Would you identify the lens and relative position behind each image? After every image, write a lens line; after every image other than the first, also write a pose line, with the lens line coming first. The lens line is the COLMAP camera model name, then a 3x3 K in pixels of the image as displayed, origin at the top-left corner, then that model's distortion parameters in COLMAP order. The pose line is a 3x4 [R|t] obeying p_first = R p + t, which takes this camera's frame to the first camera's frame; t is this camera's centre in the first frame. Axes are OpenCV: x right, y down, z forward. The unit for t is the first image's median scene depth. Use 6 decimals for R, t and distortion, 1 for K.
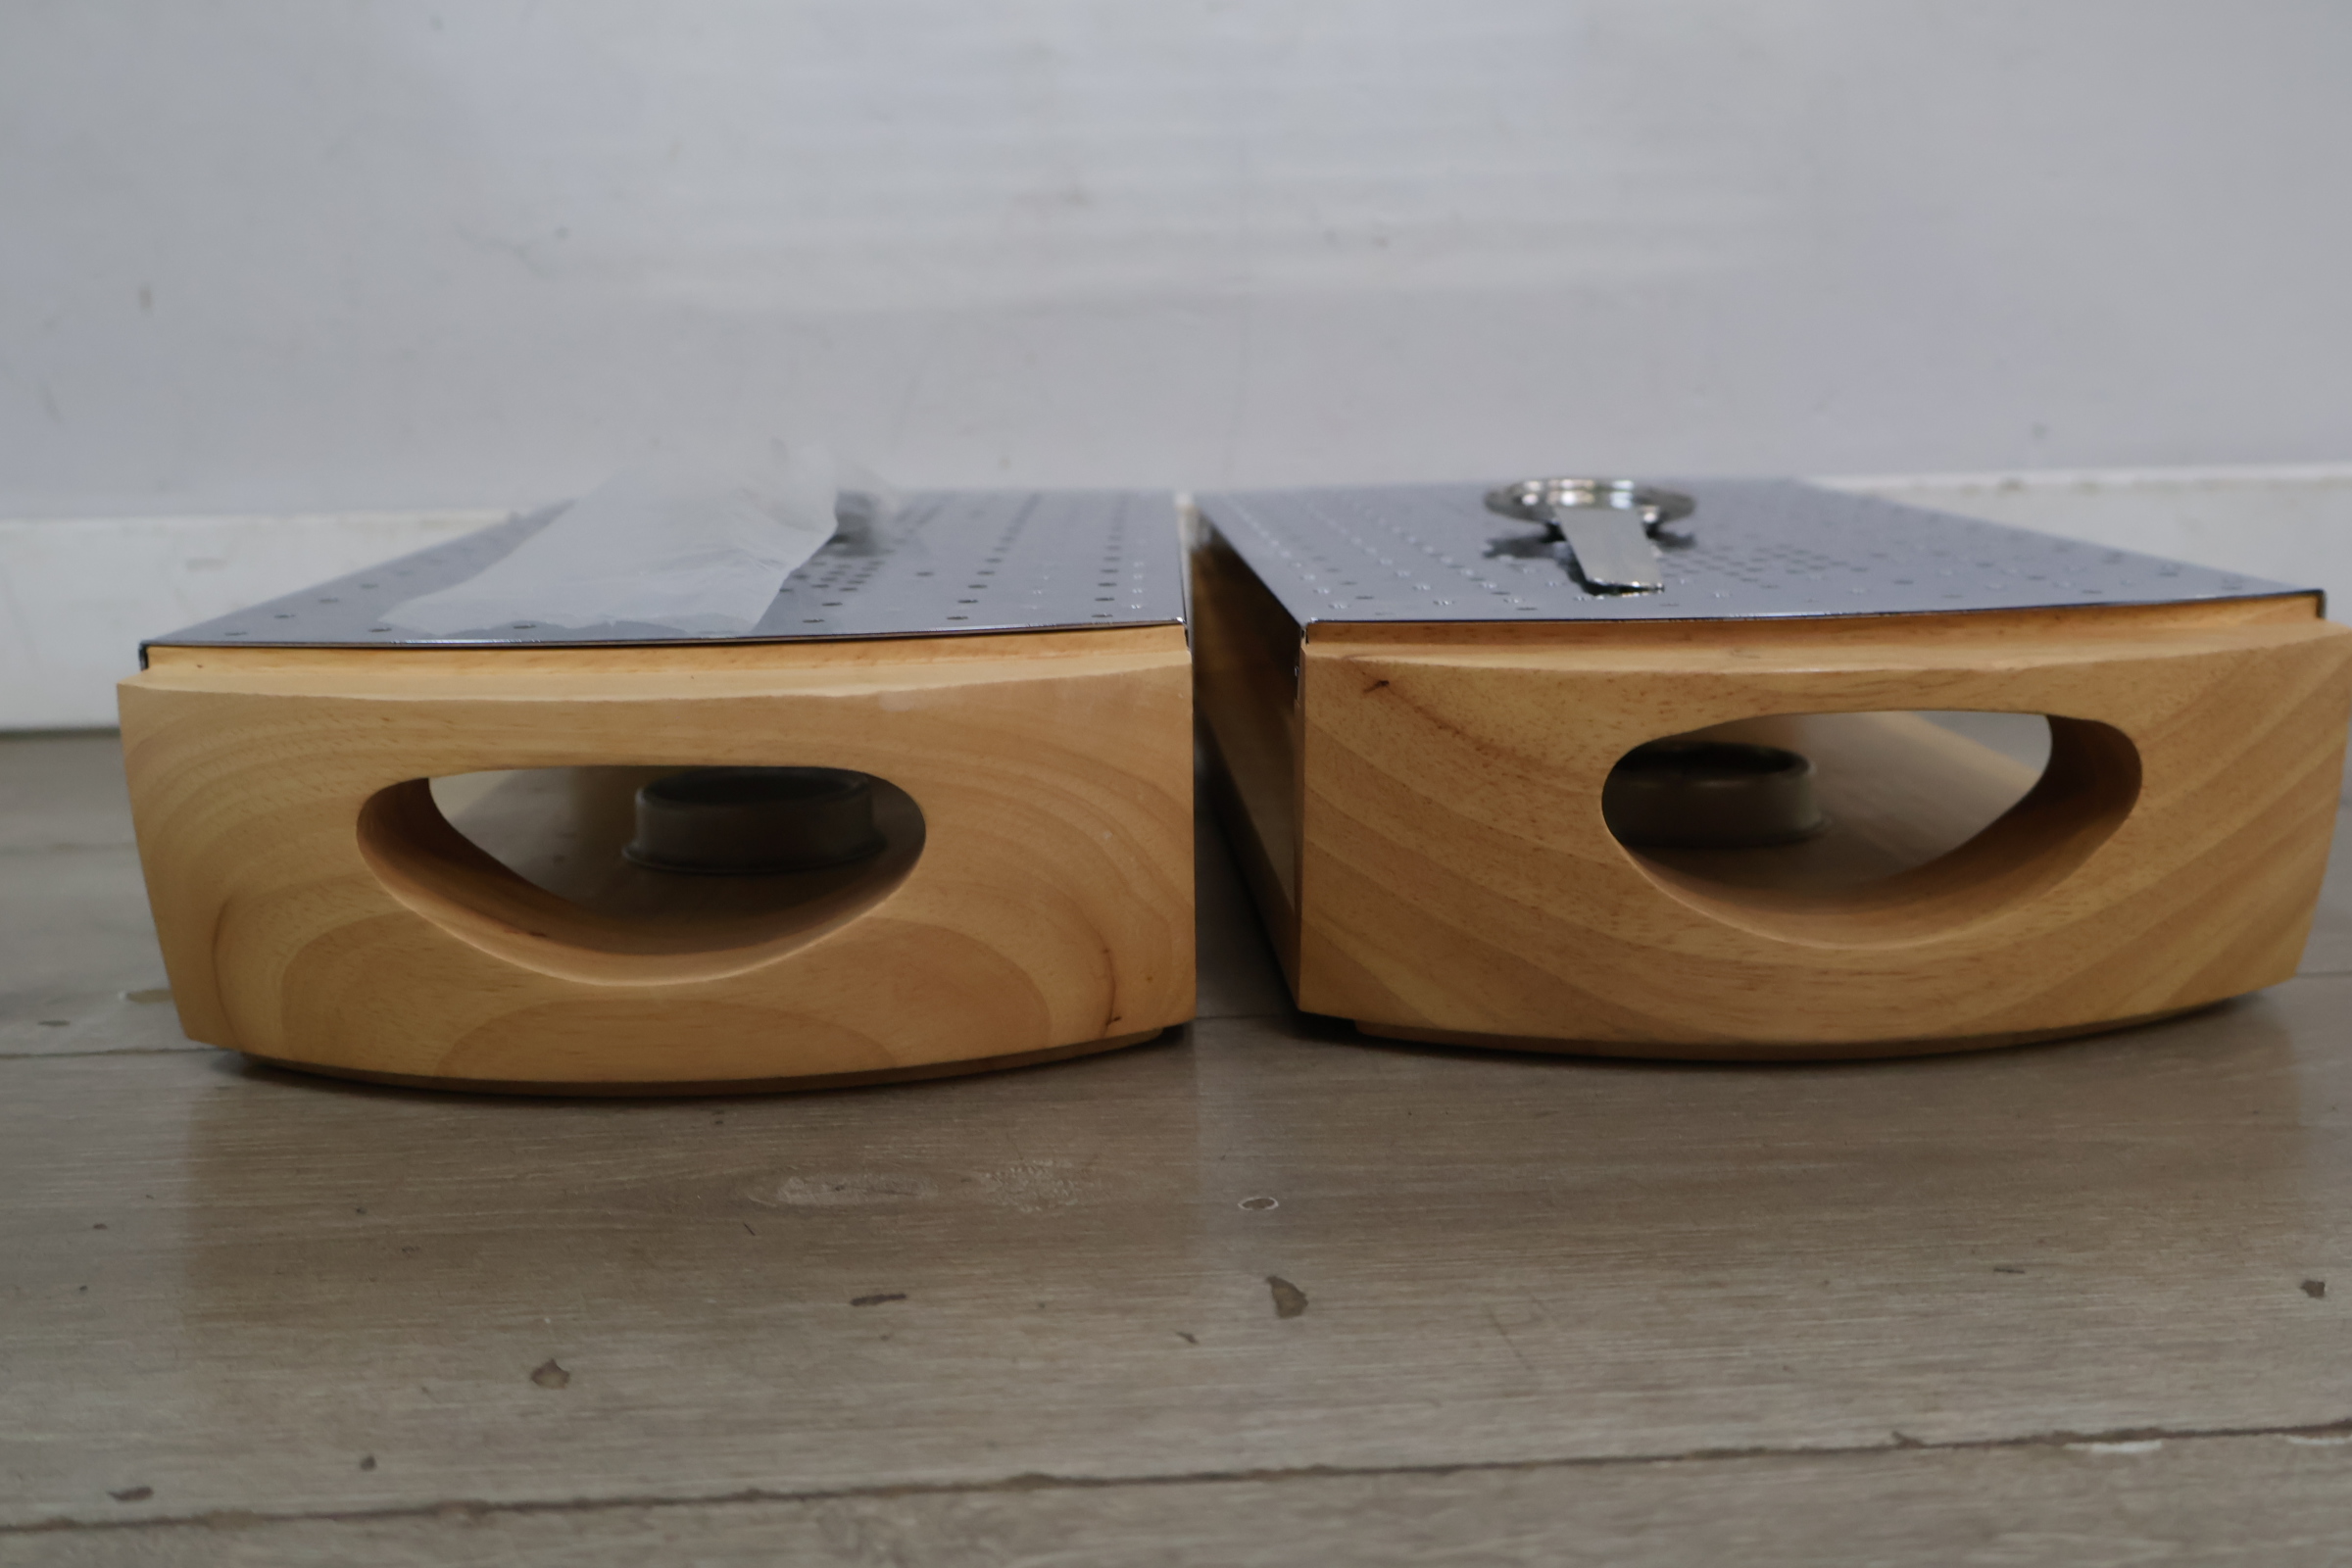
lens RADIAL K [[2553.5, 0, 1165.6], [0, 2553.5, 777.6], [0, 0, 1]] dist [0.009229, 0.000000]
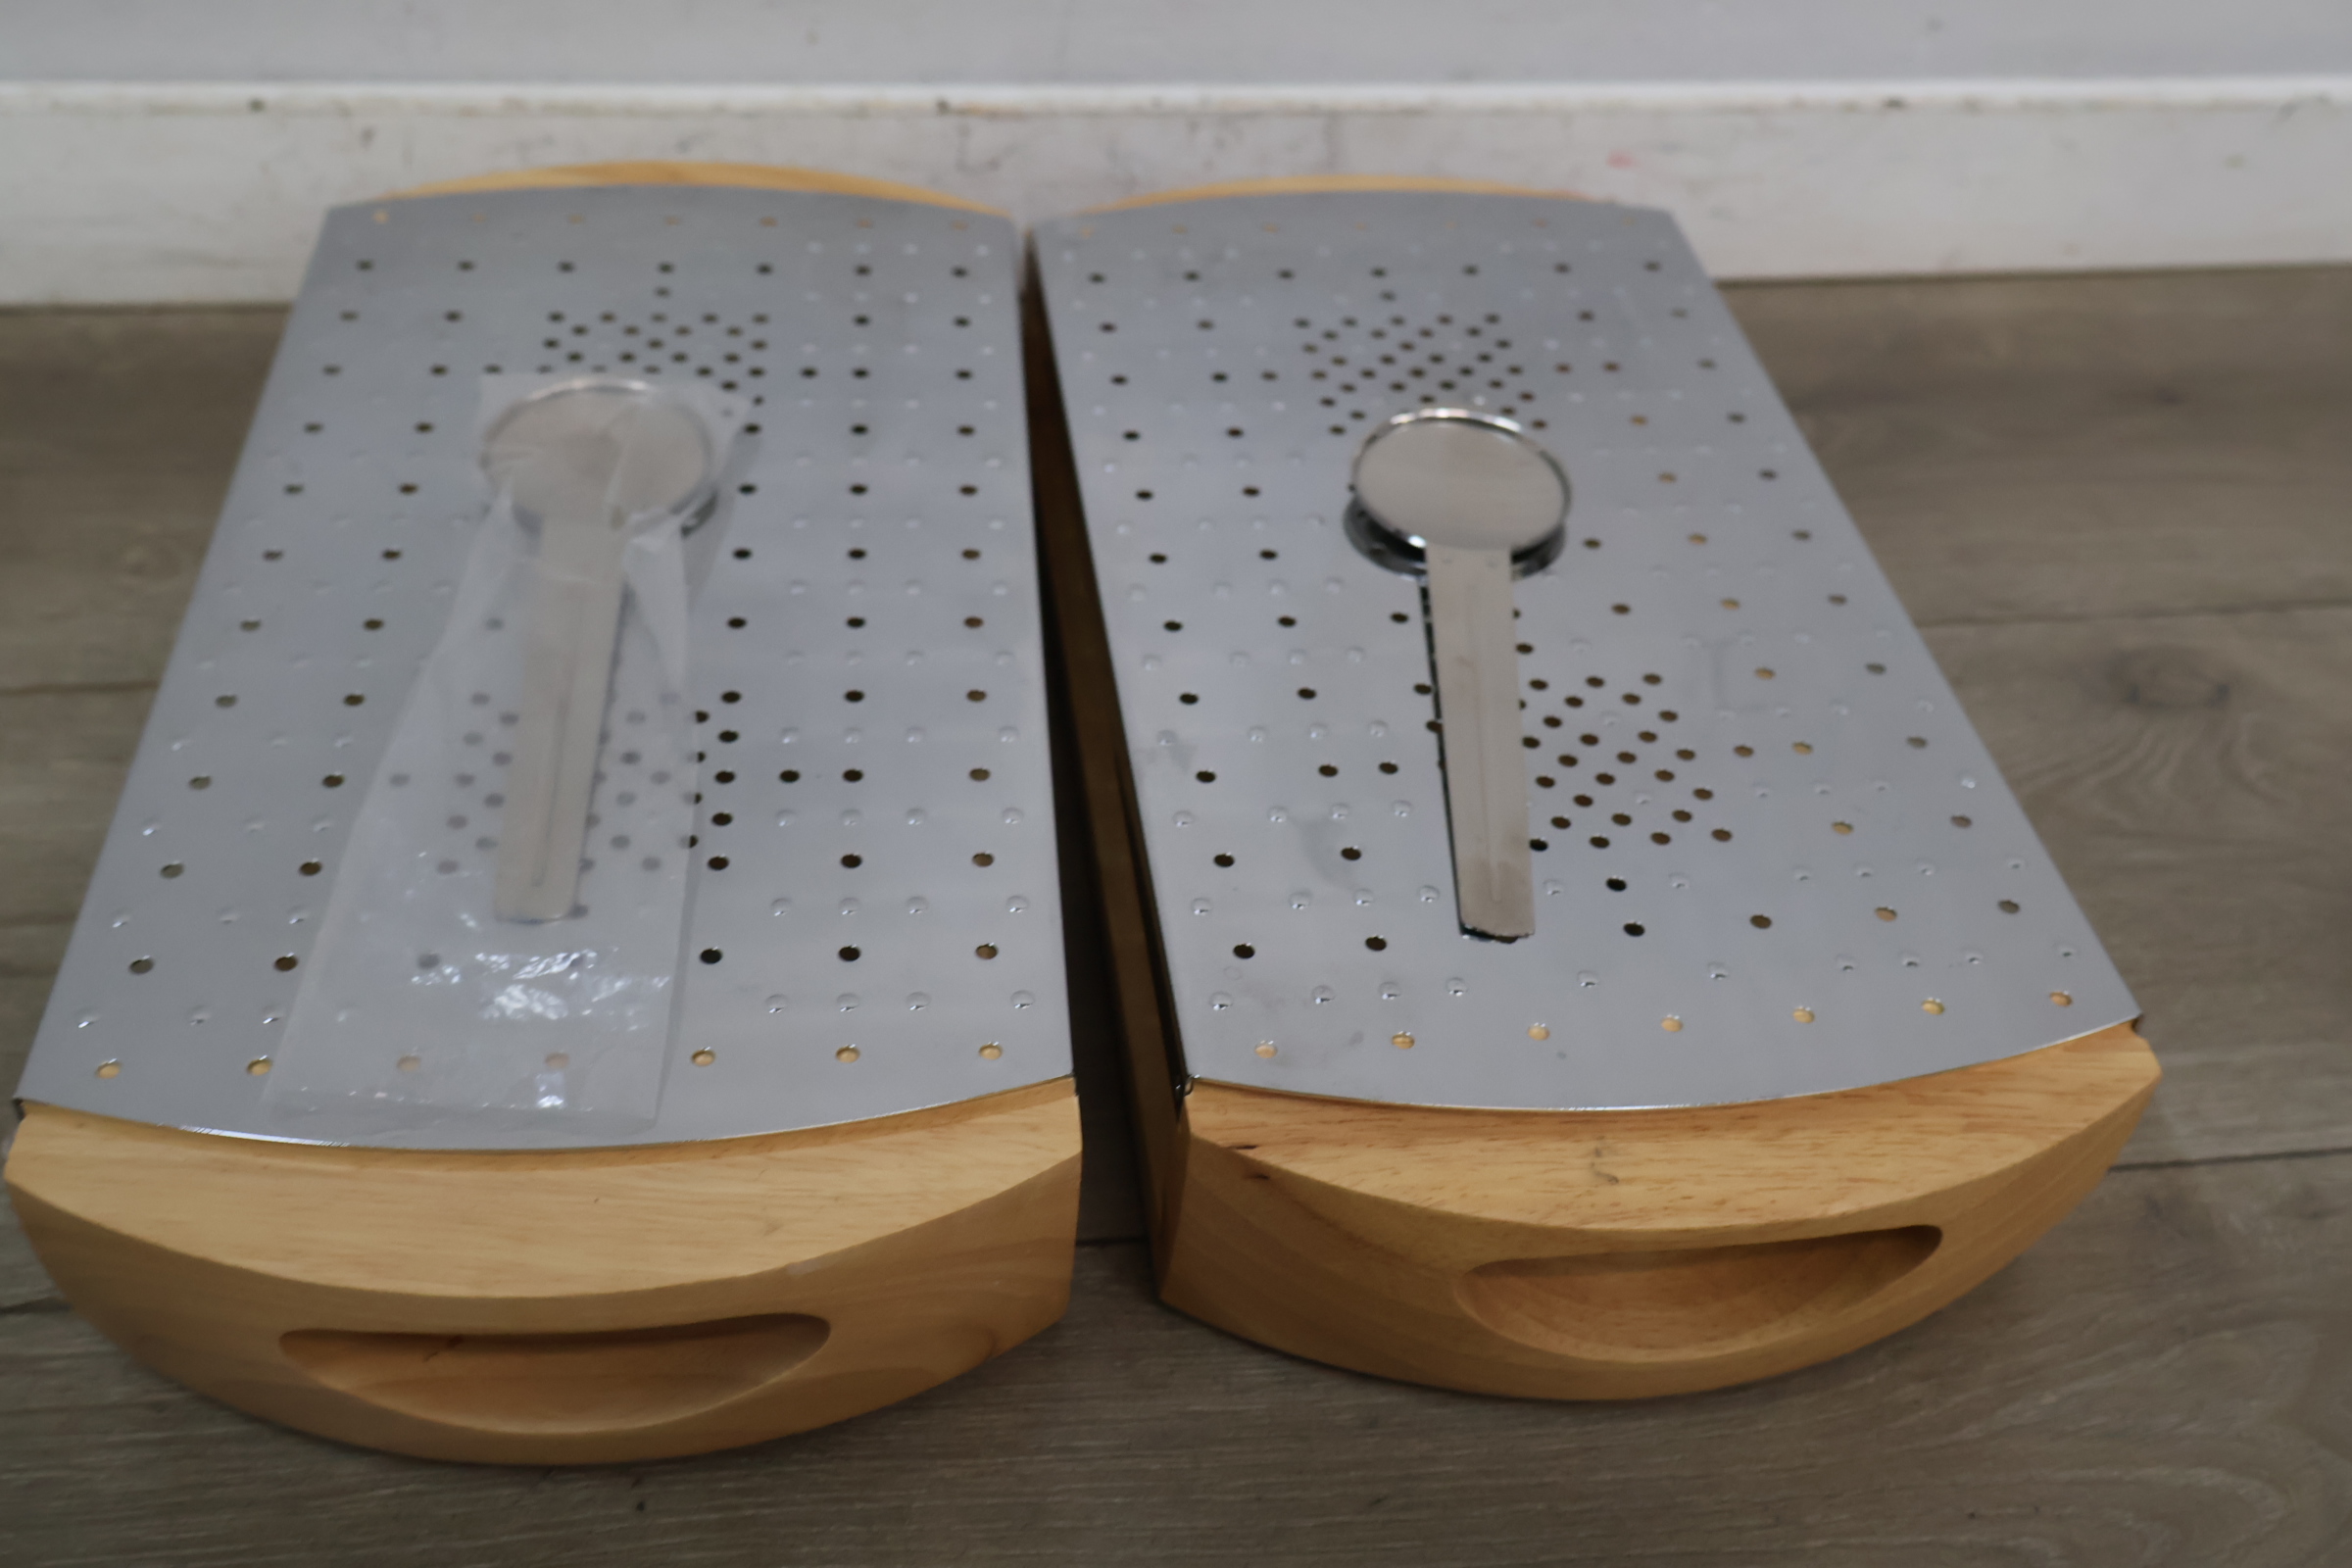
lens RADIAL K [[2553.5, 0, 1165.2], [0, 2553.5, 773.9], [0, 0, 1]] dist [0.009229, 0.000000]
pose [[0.994347, 0.005480, 0.106035, -0.070169], [-0.057309, 0.868401, 0.492540, -0.722134], [-0.089382, -0.495833, 0.863806, 0.184971]]
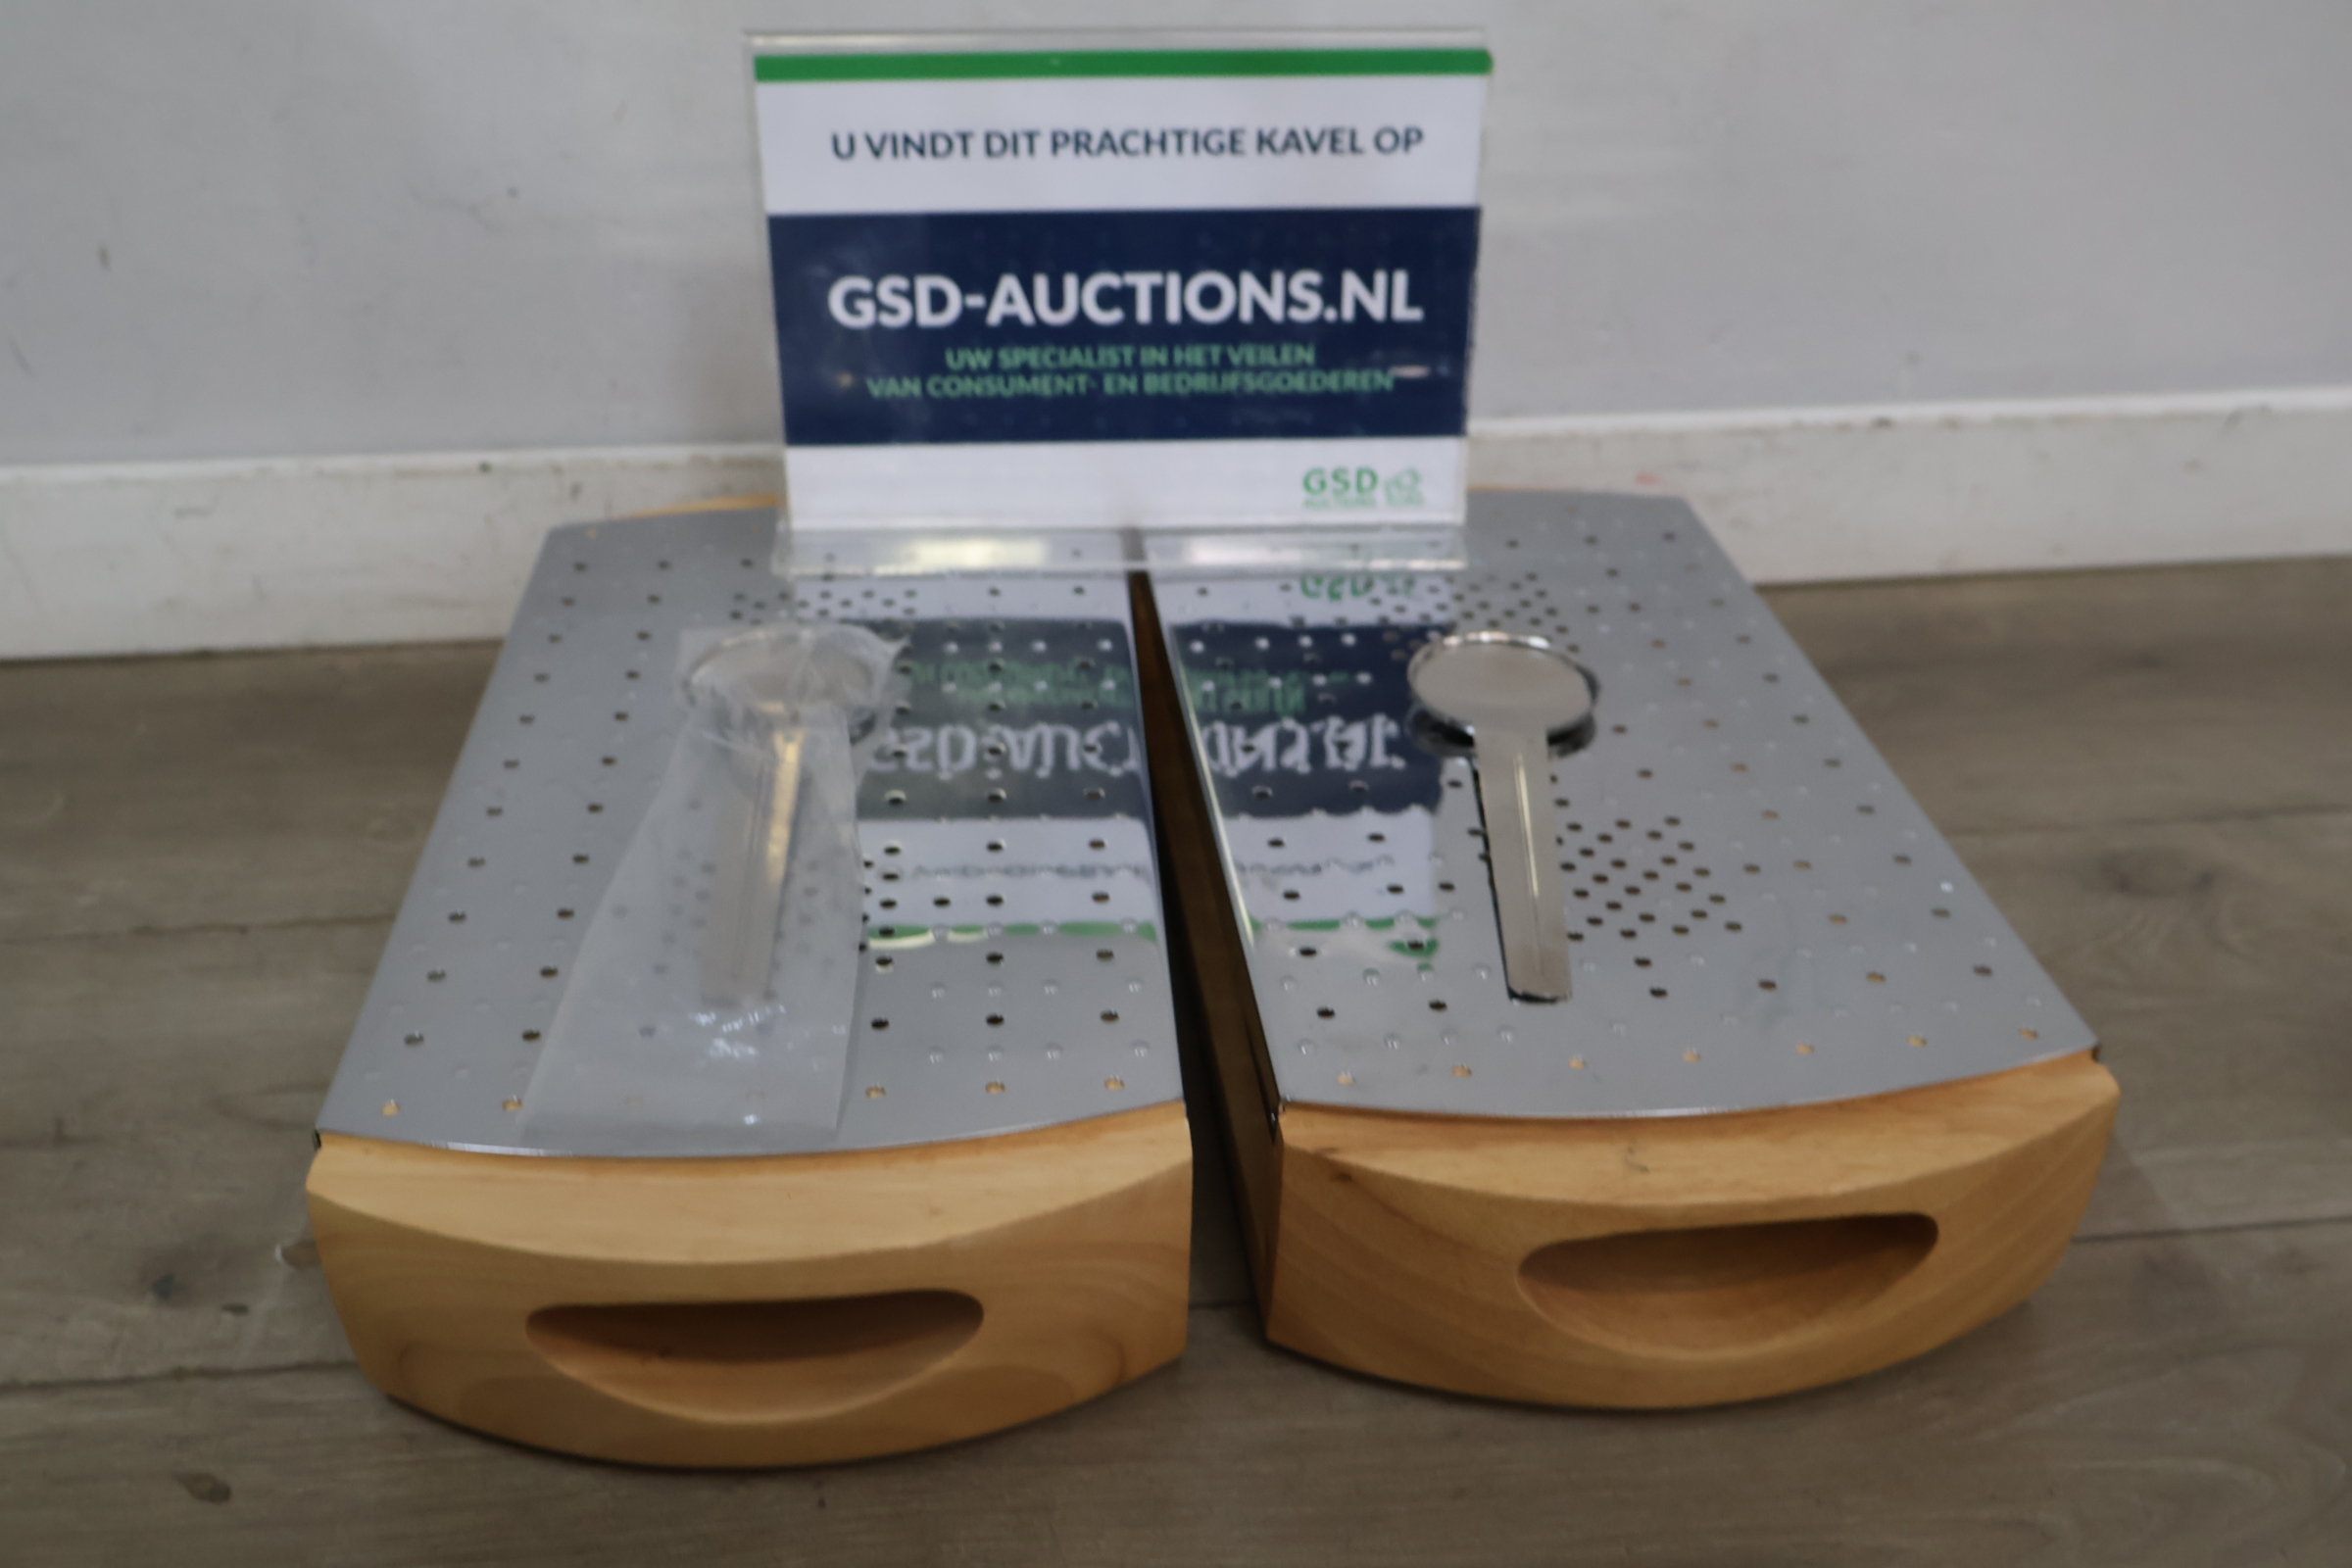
lens RADIAL K [[2553.5, 0, 1169.6], [0, 2553.5, 783.3], [0, 0, 1]] dist [0.009229, 0.000000]
pose [[0.998123, -0.008508, 0.060651, -0.077559], [-0.010741, 0.950636, 0.310121, -0.625868], [-0.060295, -0.310191, 0.948760, -0.117592]]
